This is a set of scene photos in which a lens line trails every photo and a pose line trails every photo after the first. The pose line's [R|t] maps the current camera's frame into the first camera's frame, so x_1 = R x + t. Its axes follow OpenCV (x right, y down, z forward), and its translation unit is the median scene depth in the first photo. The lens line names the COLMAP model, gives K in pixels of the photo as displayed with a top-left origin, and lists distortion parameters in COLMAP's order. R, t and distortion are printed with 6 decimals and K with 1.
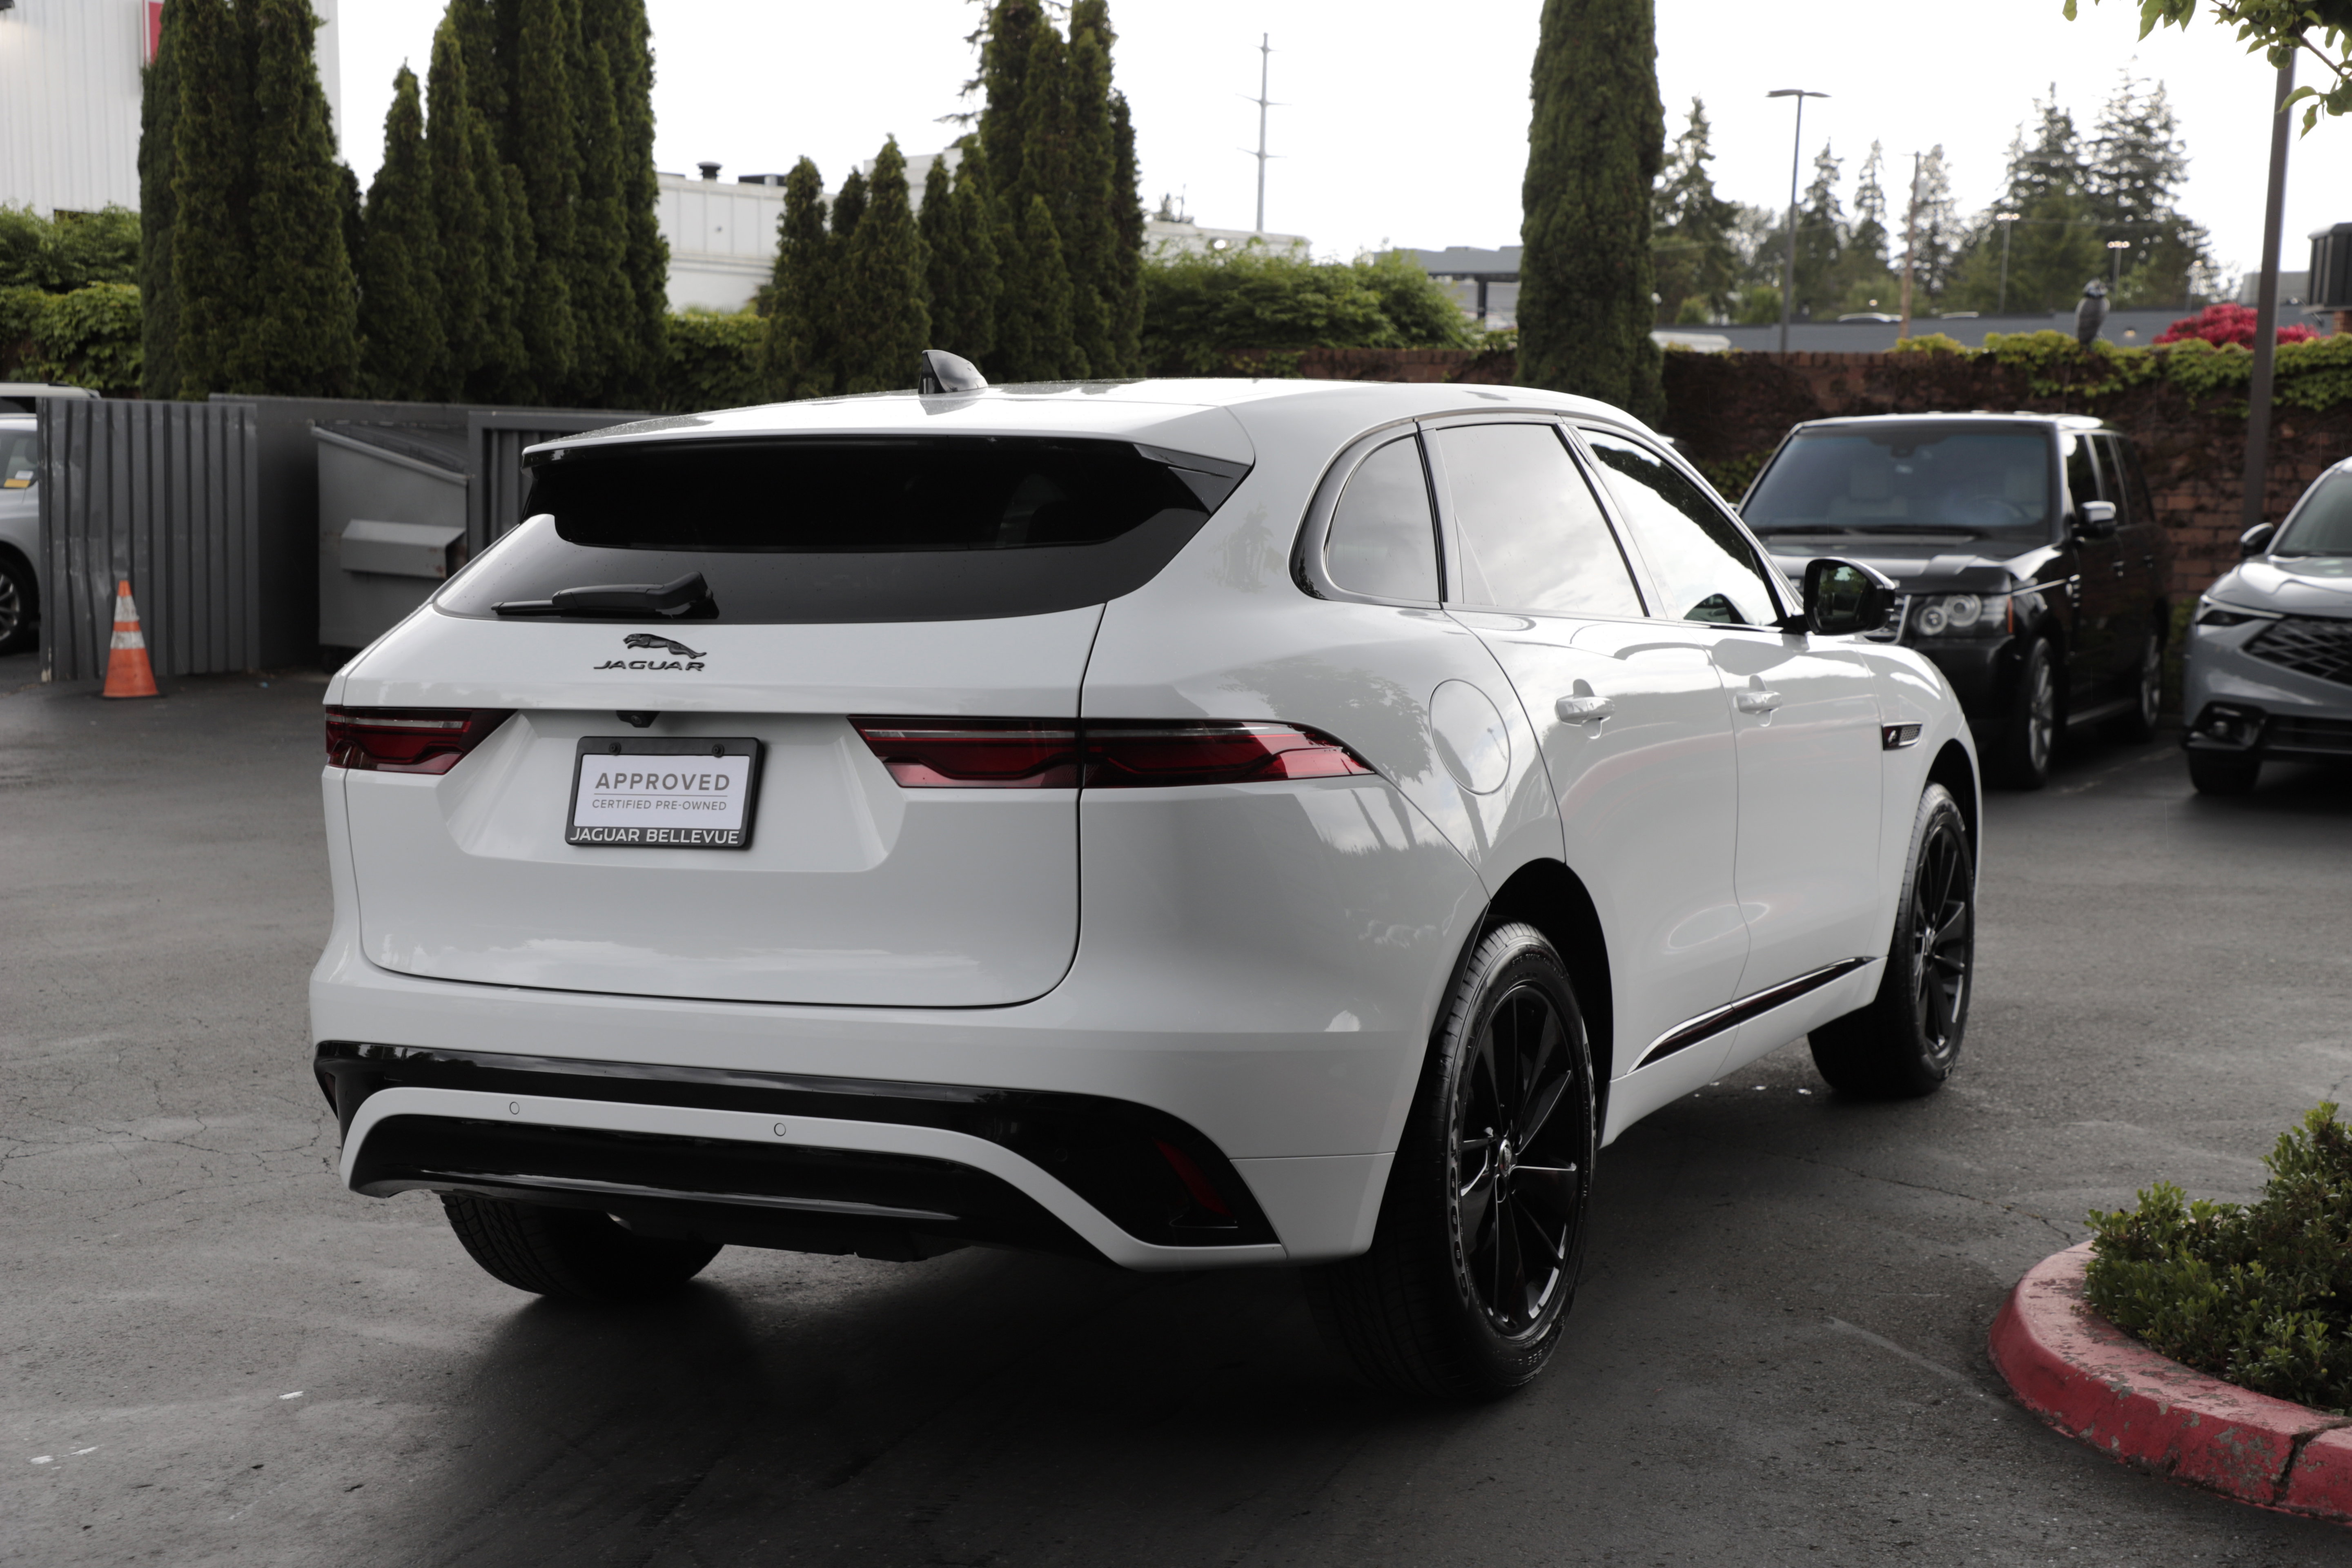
lens RADIAL K [[3346.5, 0, 1382.7], [0, 3346.5, 792.7], [0, 0, 1]] dist [0.240695, -0.006913]
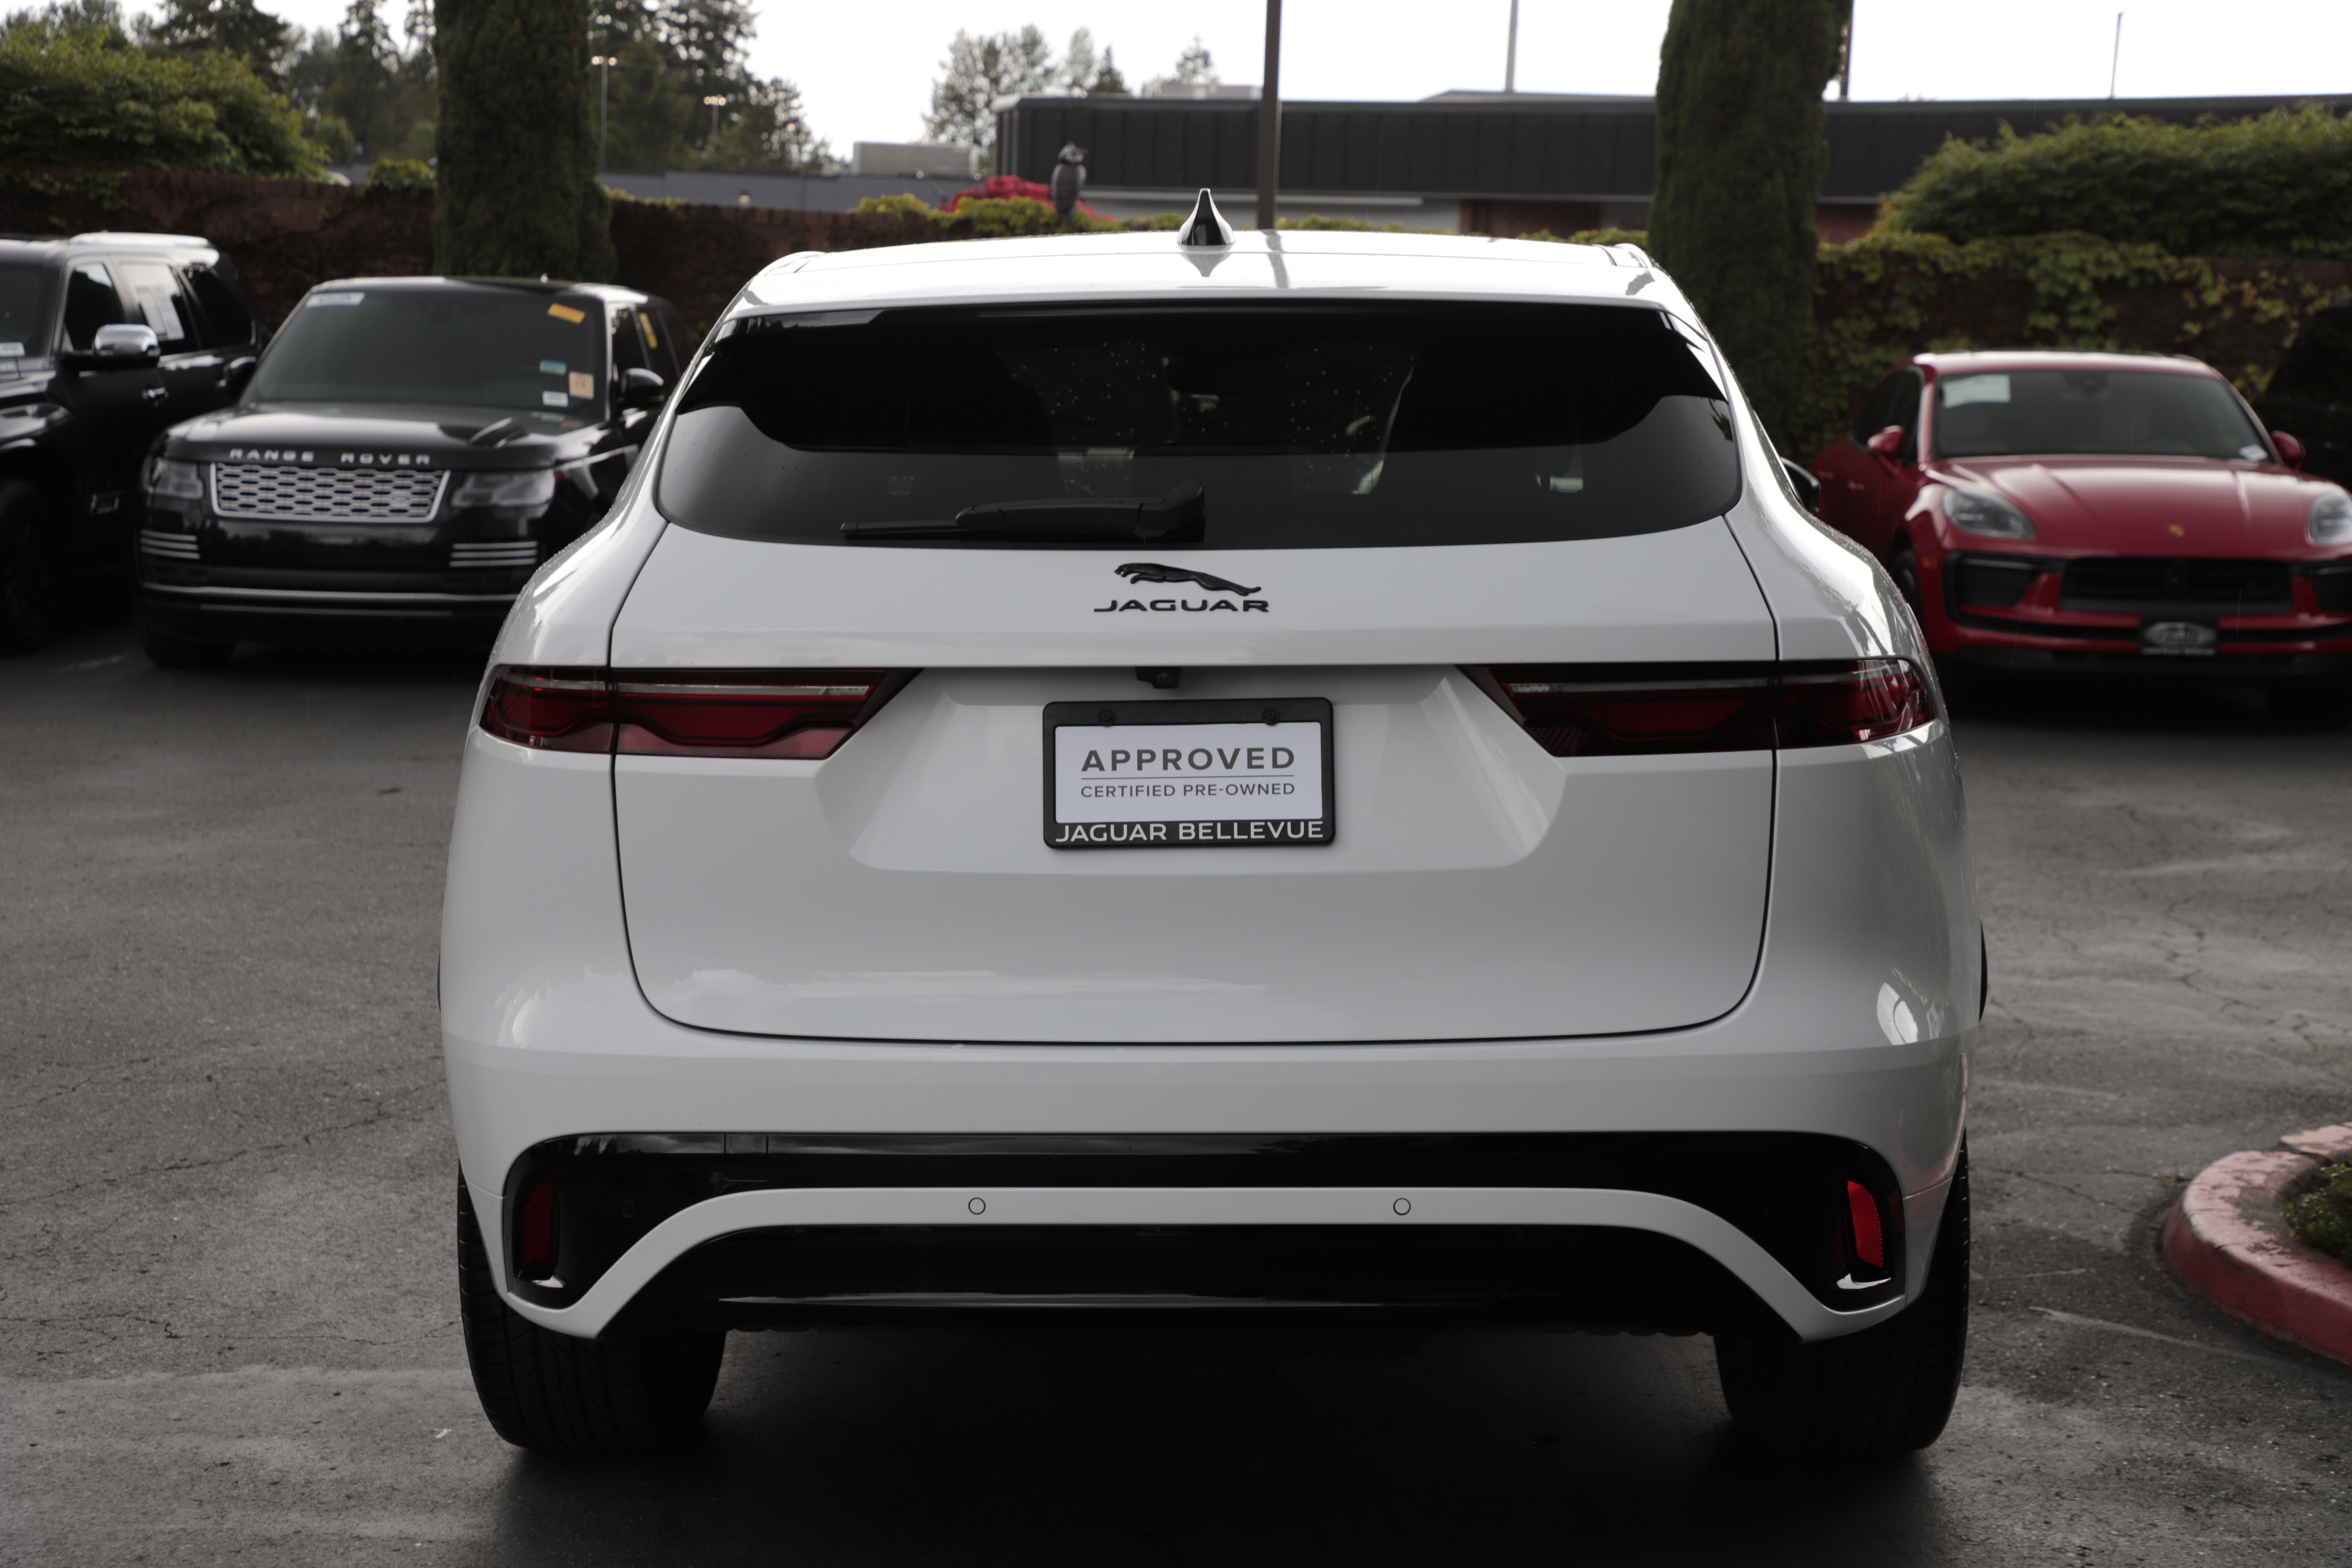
lens RADIAL K [[3544.6, 0, 1372.1], [0, 3544.6, 783.1], [0, 0, 1]] dist [0.290987, 0.083040]
pose [[0.906171, -0.039527, 0.421061, -0.139627], [0.028213, 0.999055, 0.033068, -0.006311], [-0.421970, -0.018086, 0.906429, 0.072153]]
